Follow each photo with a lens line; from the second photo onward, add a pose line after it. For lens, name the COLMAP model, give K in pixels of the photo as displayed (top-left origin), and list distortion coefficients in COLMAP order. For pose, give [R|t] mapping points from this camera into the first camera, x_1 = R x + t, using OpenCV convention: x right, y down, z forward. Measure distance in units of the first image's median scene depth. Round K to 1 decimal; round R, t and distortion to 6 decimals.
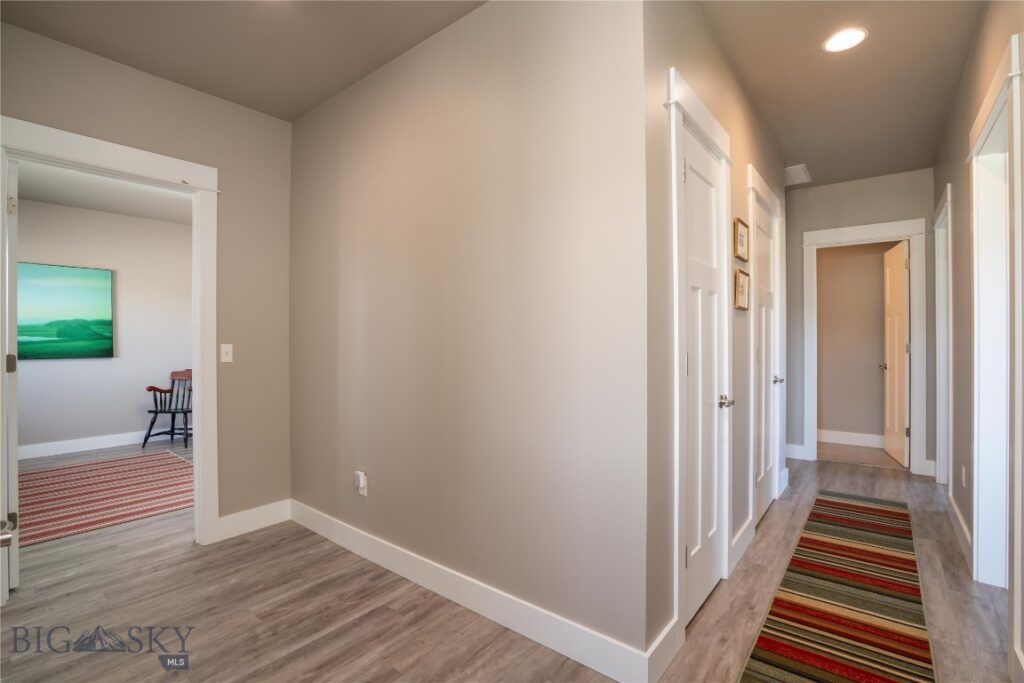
lens RADIAL K [[476.2, 0, 519.3], [0, 476.2, 341.8], [0, 0, 1]] dist [-0.000288, -0.000196]
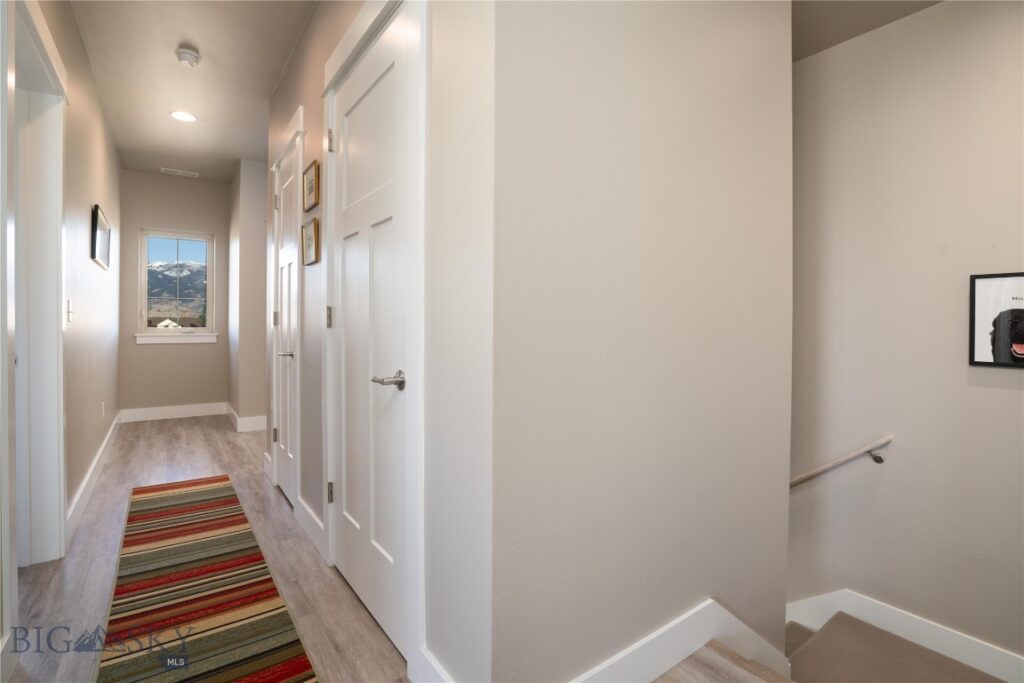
lens RADIAL K [[476.2, 0, 538.7], [0, 476.2, 321.5], [0, 0, 1]] dist [-0.000288, -0.000196]
pose [[-0.249845, -0.009128, -0.968243, 0.835696], [0.002358, 0.999947, -0.010036, 0.018284], [0.968283, -0.004790, -0.249810, 1.101632]]
